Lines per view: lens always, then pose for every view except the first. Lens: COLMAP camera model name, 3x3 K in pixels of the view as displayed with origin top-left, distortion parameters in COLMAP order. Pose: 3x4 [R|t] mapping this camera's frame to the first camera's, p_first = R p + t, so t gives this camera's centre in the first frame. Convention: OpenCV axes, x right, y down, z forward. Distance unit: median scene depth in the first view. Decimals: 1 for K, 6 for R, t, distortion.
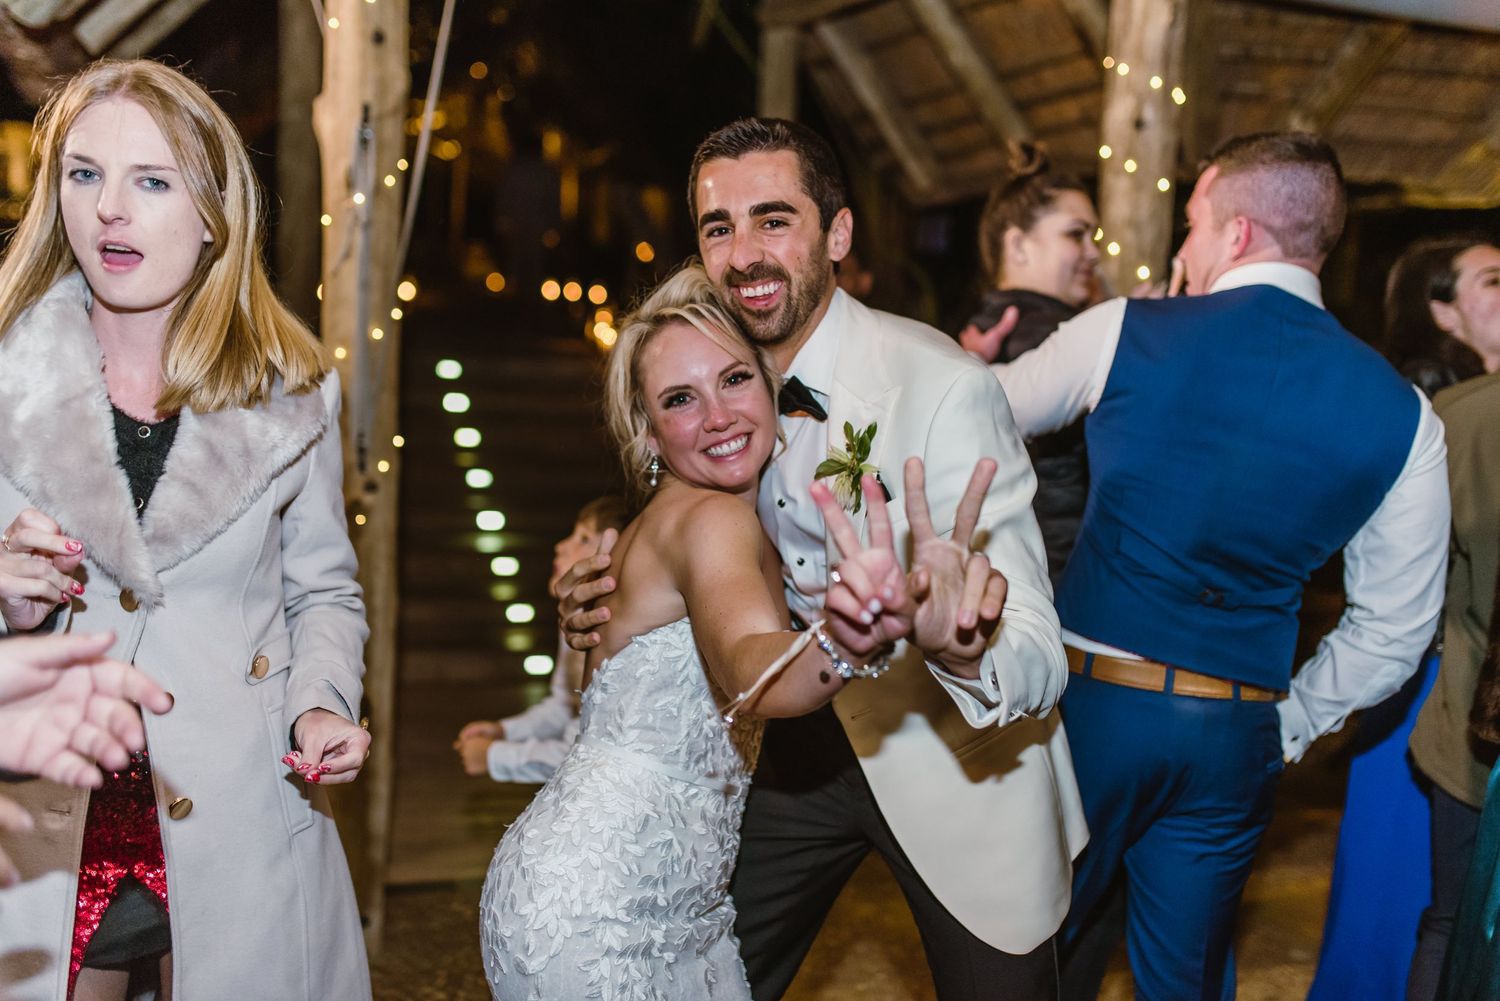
lens RADIAL K [[1424.0, 0, 760.3], [0, 1424.0, 500.2], [0, 0, 1]] dist [0.047560, 0.000000]
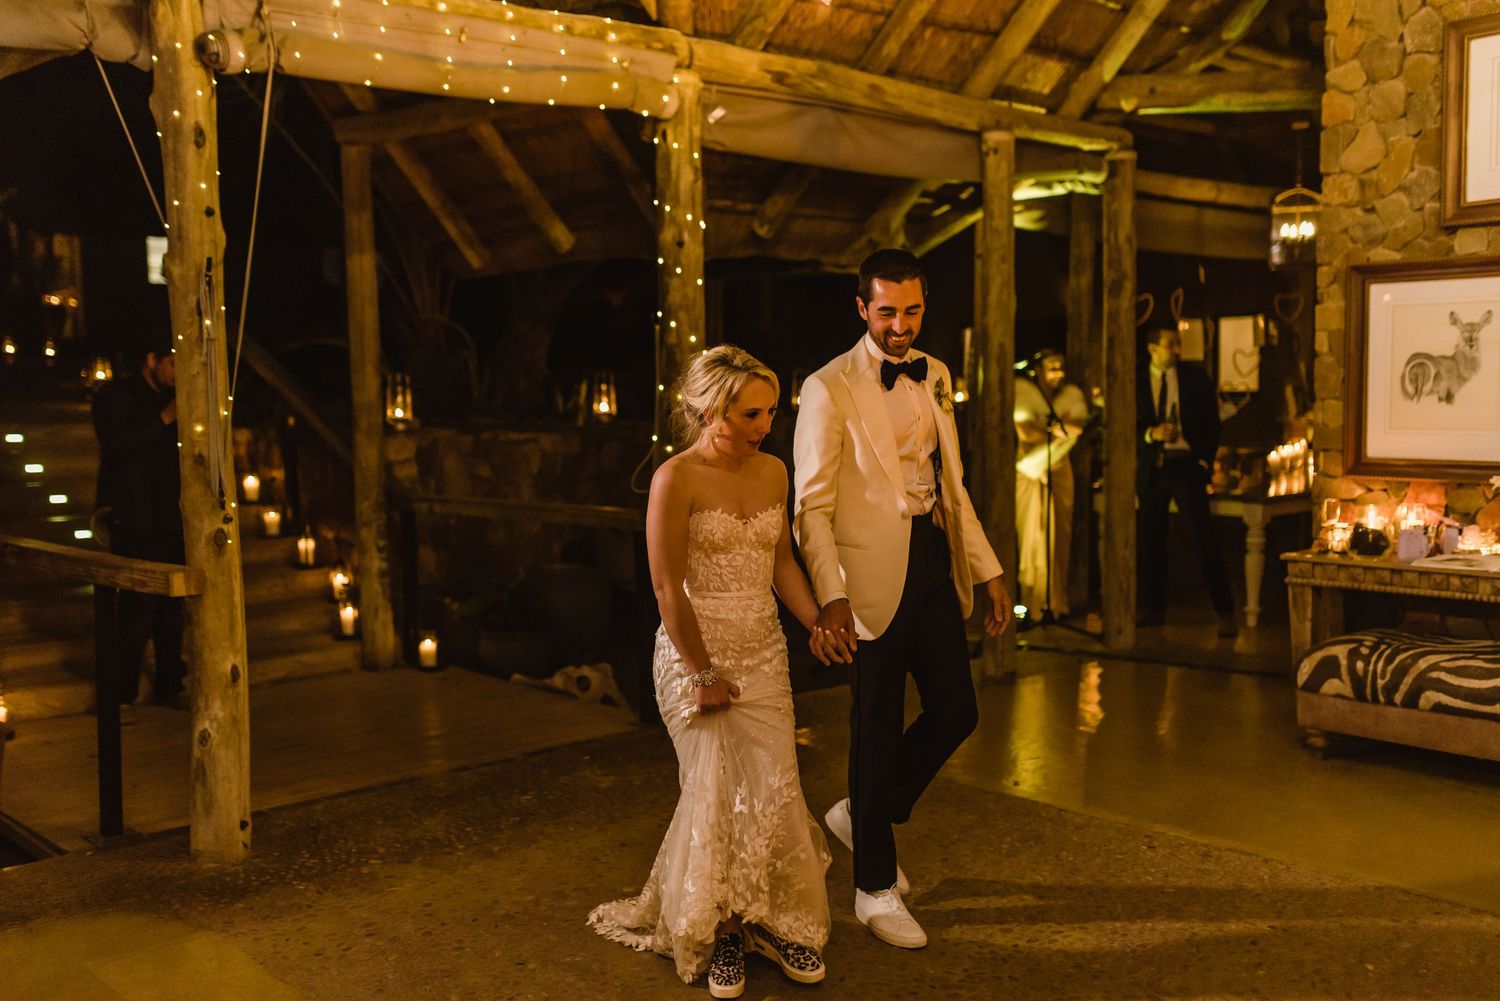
lens RADIAL K [[1424.0, 0, 744.7], [0, 1424.0, 509.8], [0, 0, 1]] dist [0.047560, 0.000000]
pose [[0.925131, -0.097208, 0.366993, -0.264401], [0.101477, 0.994808, 0.007694, 0.018811], [-0.365836, 0.030123, 0.930192, -0.448361]]
